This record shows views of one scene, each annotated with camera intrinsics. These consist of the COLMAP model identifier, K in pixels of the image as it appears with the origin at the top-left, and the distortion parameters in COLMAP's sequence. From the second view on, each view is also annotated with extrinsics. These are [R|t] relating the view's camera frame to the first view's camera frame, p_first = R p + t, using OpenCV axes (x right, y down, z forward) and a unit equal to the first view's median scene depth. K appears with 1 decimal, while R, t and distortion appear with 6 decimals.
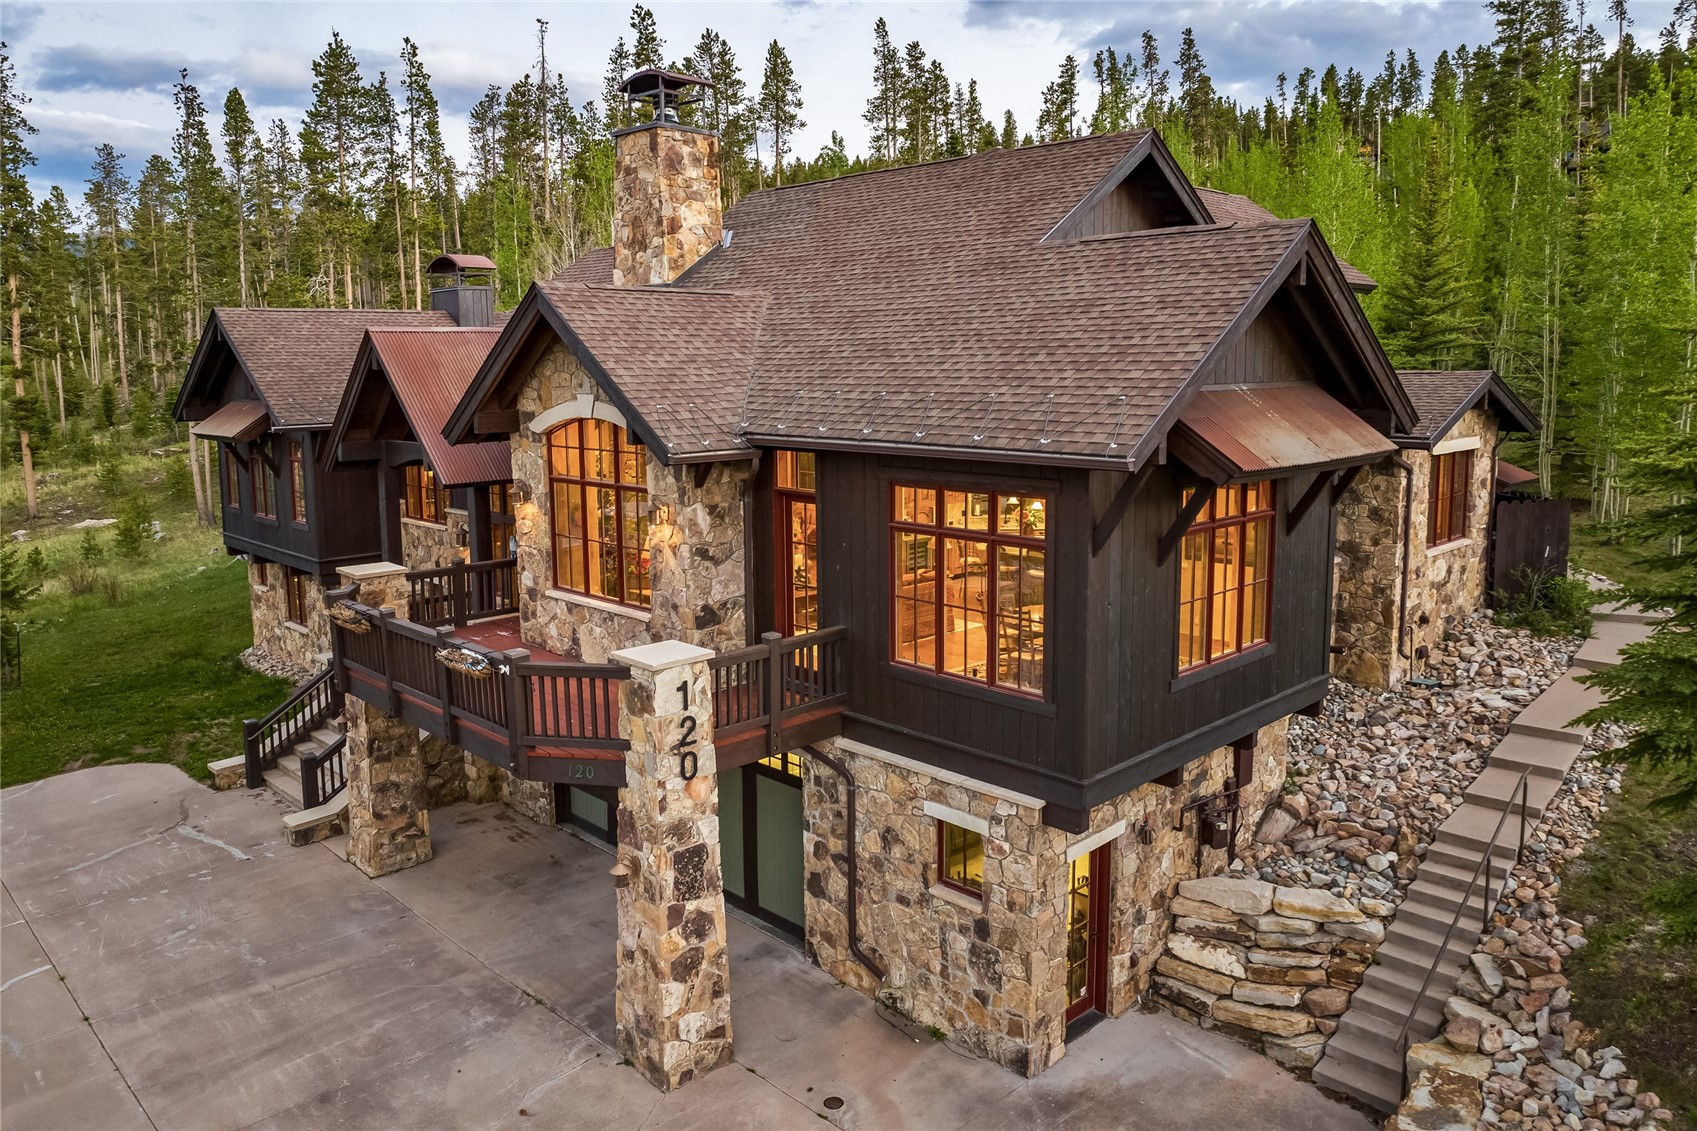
lens RADIAL K [[1196.5, 0, 847.4], [0, 1196.5, 526.6], [0, 0, 1]] dist [-0.007189, -0.001387]
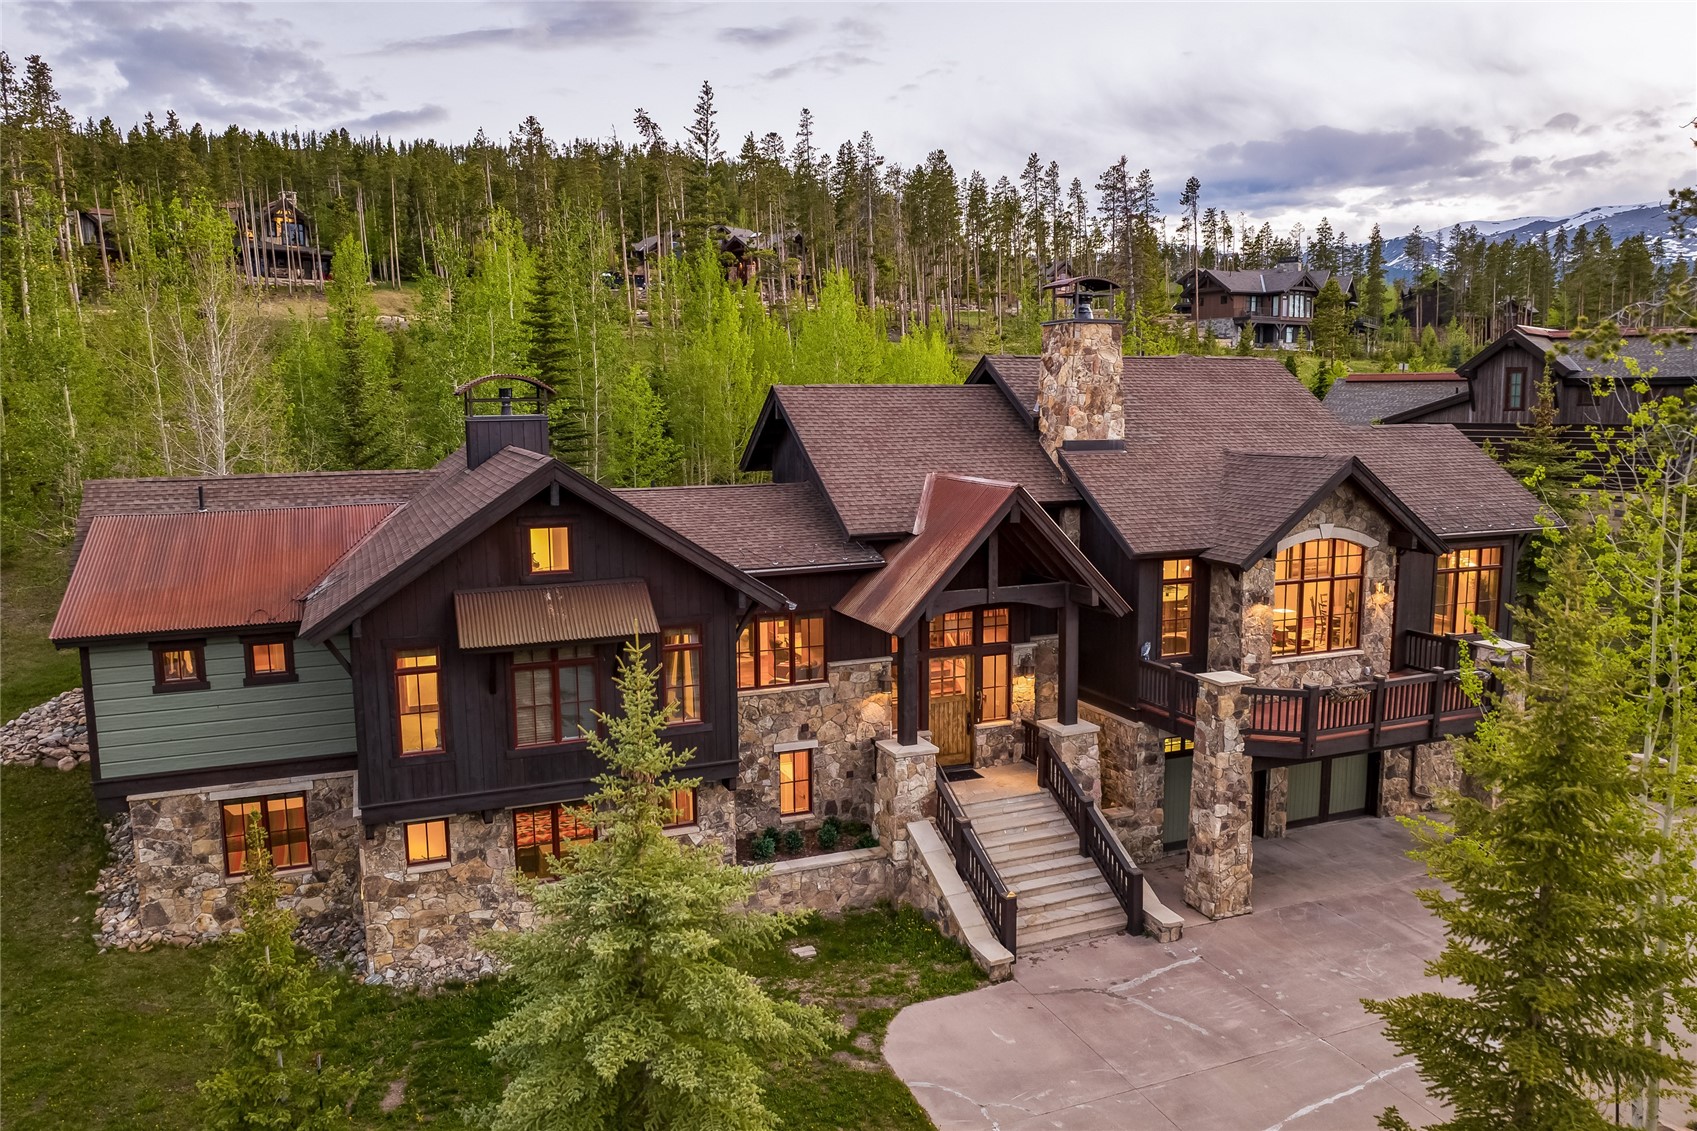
lens RADIAL K [[1179.2, 0, 848.5], [0, 1179.2, 565.5], [0, 0, 1]] dist [-0.007576, -0.001430]
pose [[0.371460, -0.120101, 0.920648, -1.749015], [0.131318, 0.988426, 0.075959, -0.237324], [-0.919115, 0.092682, 0.382932, 0.917526]]
